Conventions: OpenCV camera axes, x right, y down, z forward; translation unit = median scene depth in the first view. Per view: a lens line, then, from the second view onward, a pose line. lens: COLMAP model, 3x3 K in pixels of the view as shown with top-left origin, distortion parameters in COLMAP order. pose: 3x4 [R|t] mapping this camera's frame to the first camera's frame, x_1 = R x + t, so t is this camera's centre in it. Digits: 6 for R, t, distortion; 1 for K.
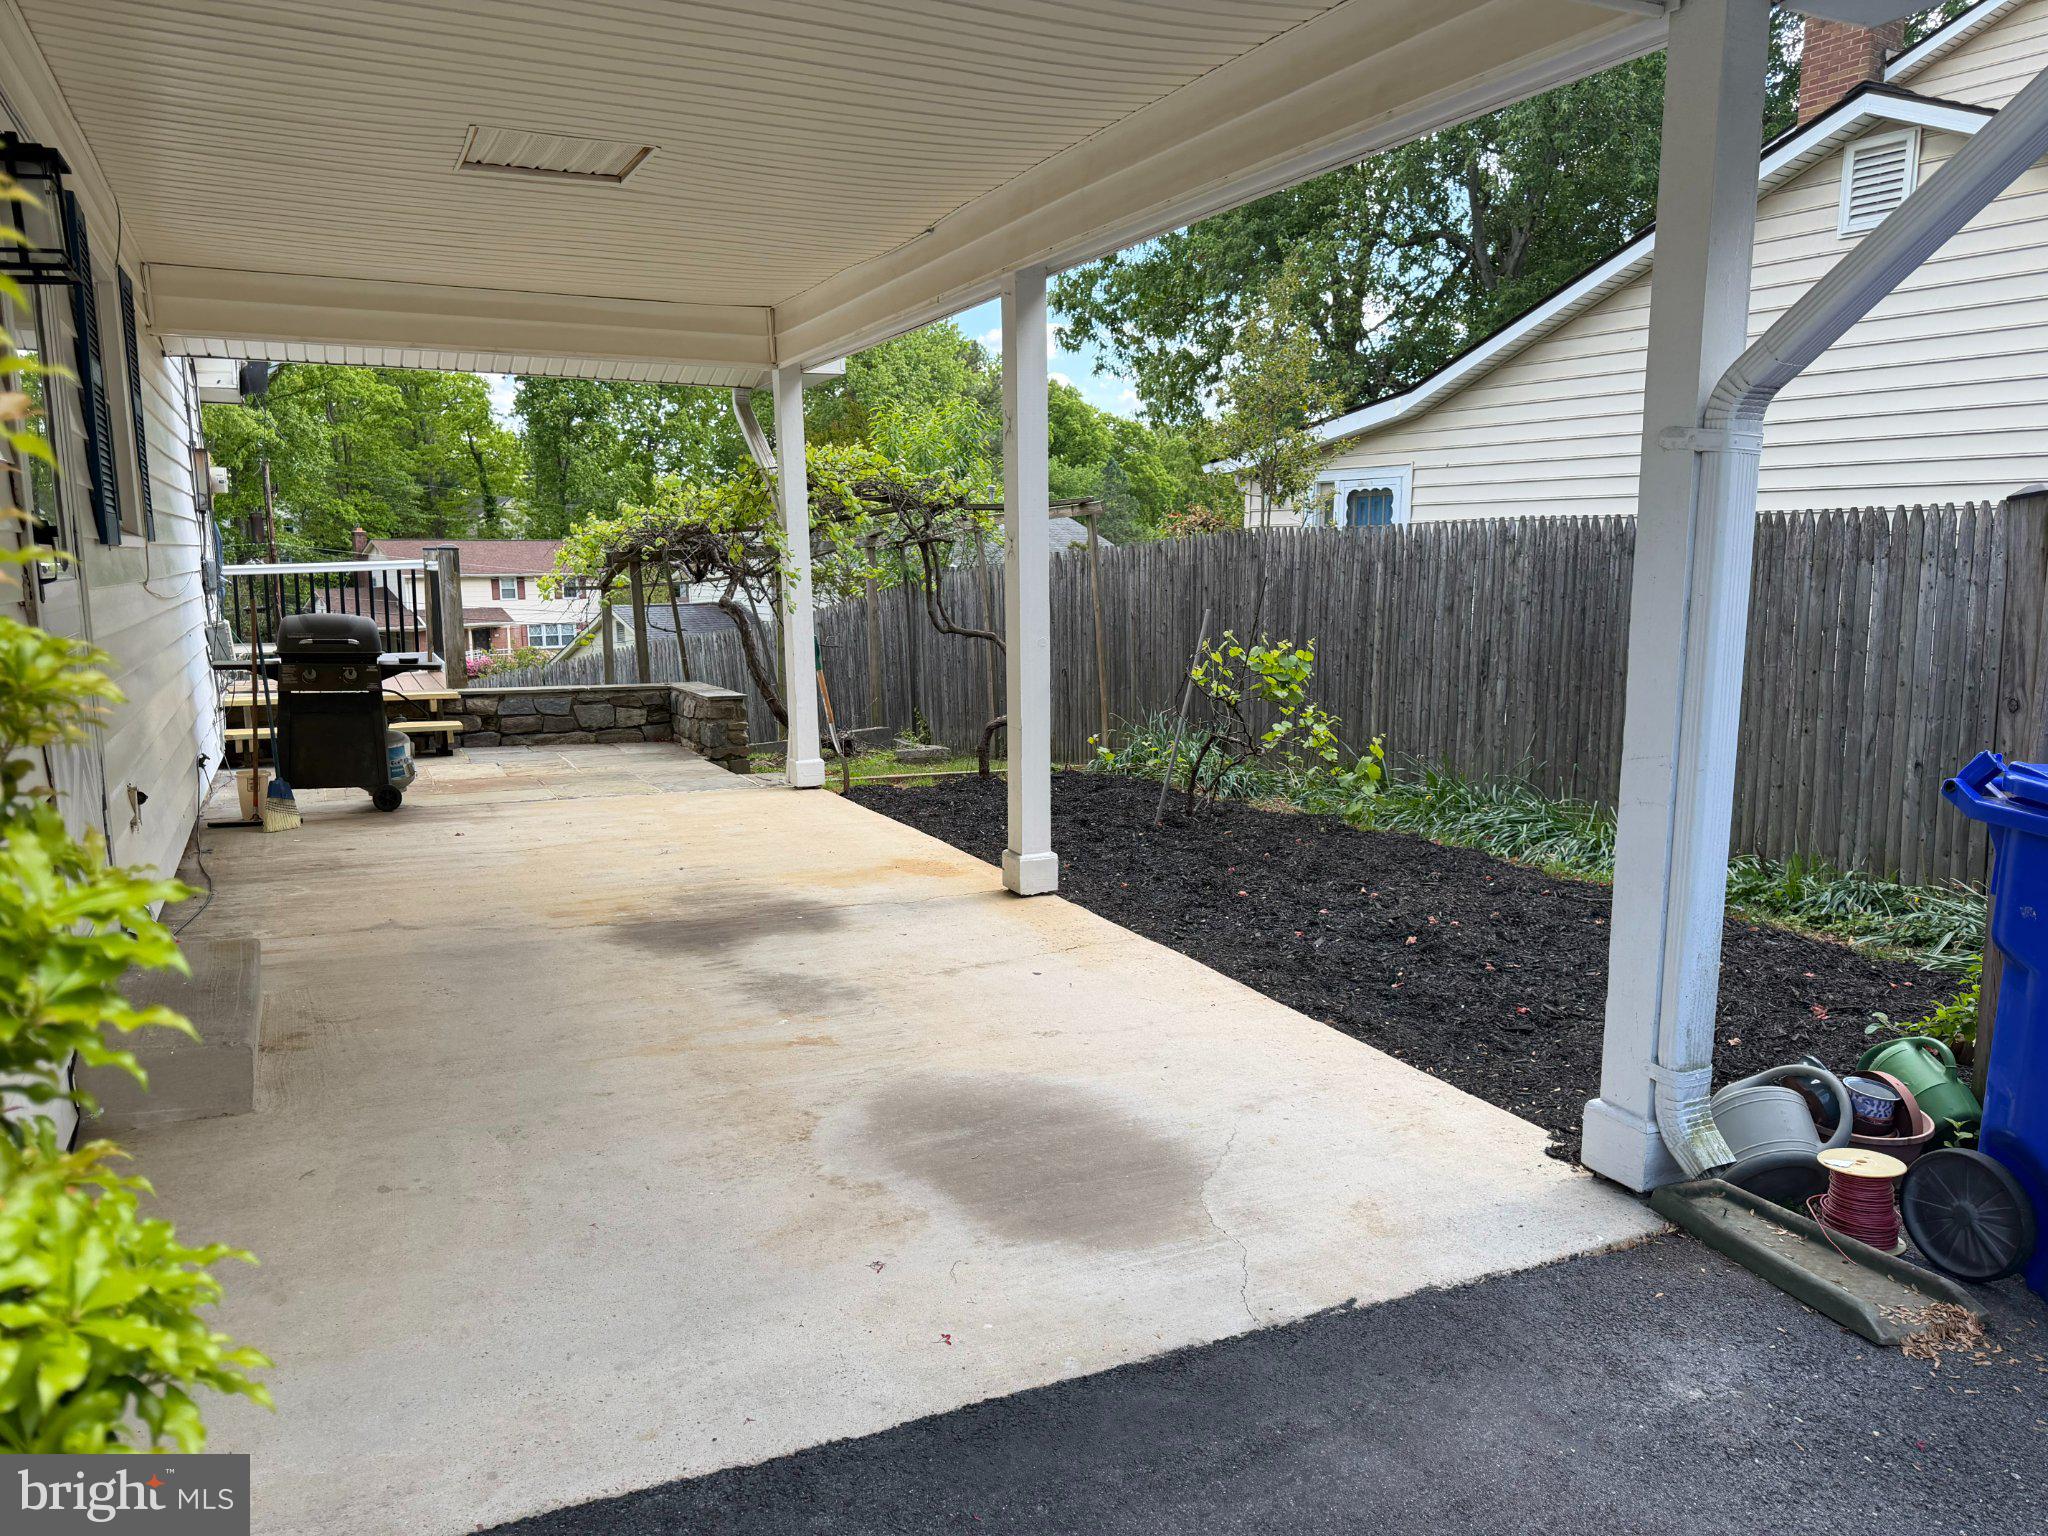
lens RADIAL K [[1451.0, 0, 1018.9], [0, 1451.0, 762.7], [0, 0, 1]] dist [0.091194, -0.105474]
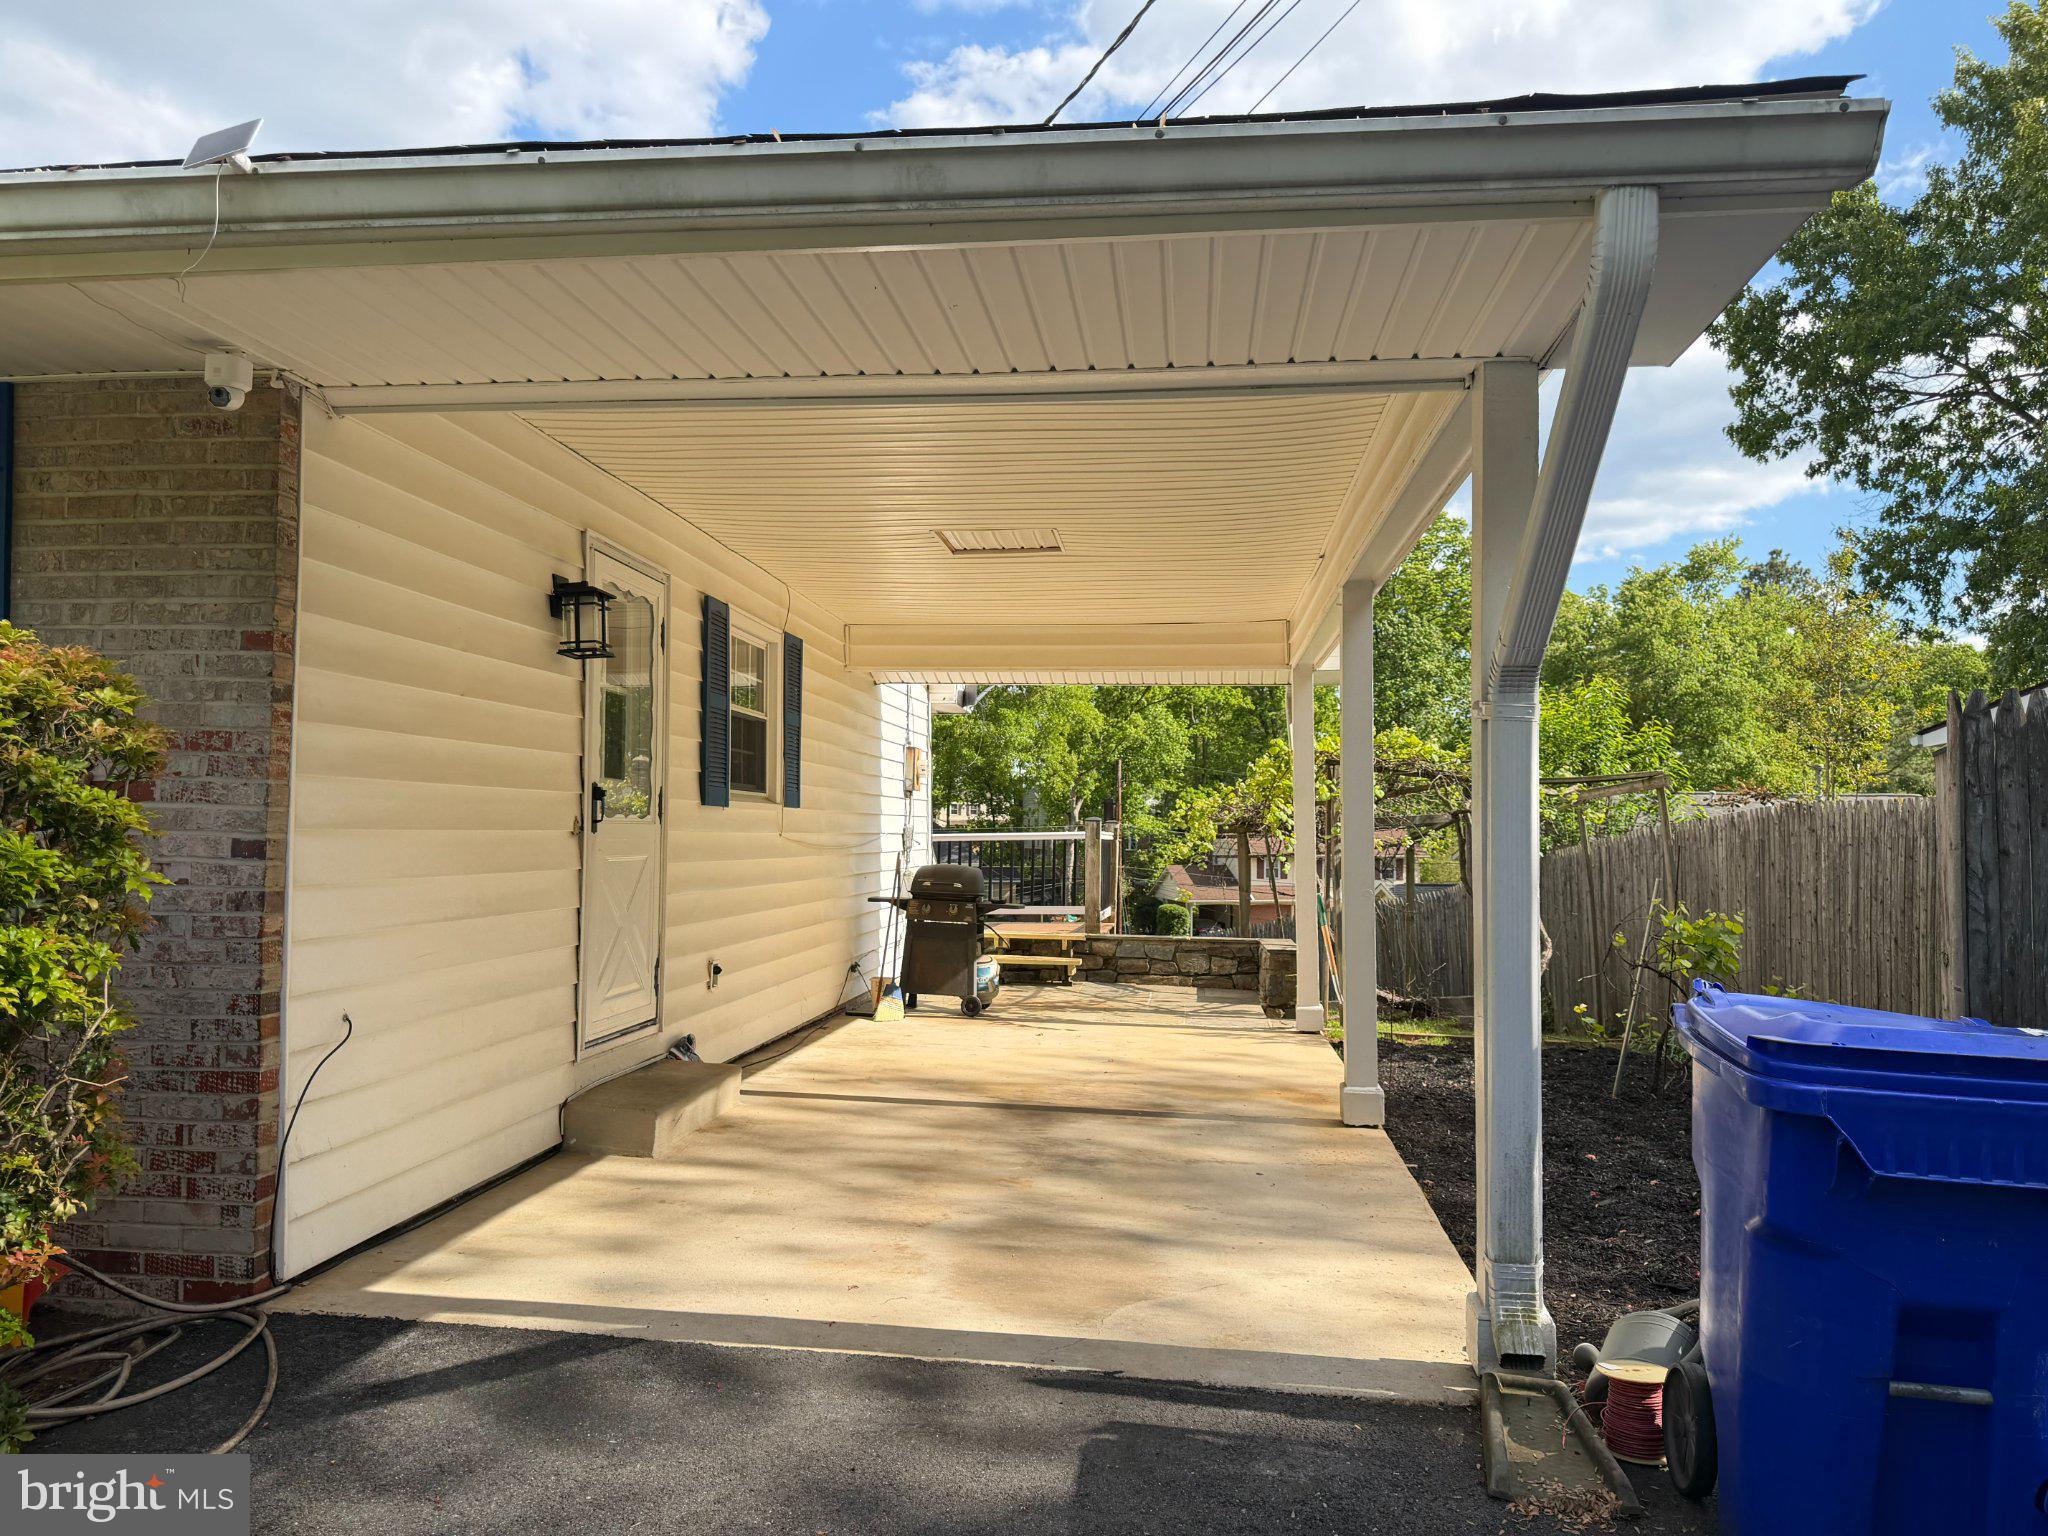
lens RADIAL K [[1451.0, 0, 1018.9], [0, 1451.0, 762.7], [0, 0, 1]] dist [0.091194, -0.105474]
pose [[0.836206, -0.017156, -0.548147, 0.260306], [-0.088597, 0.982155, -0.165896, 0.018075], [0.541211, 0.187287, 0.819764, -0.063486]]
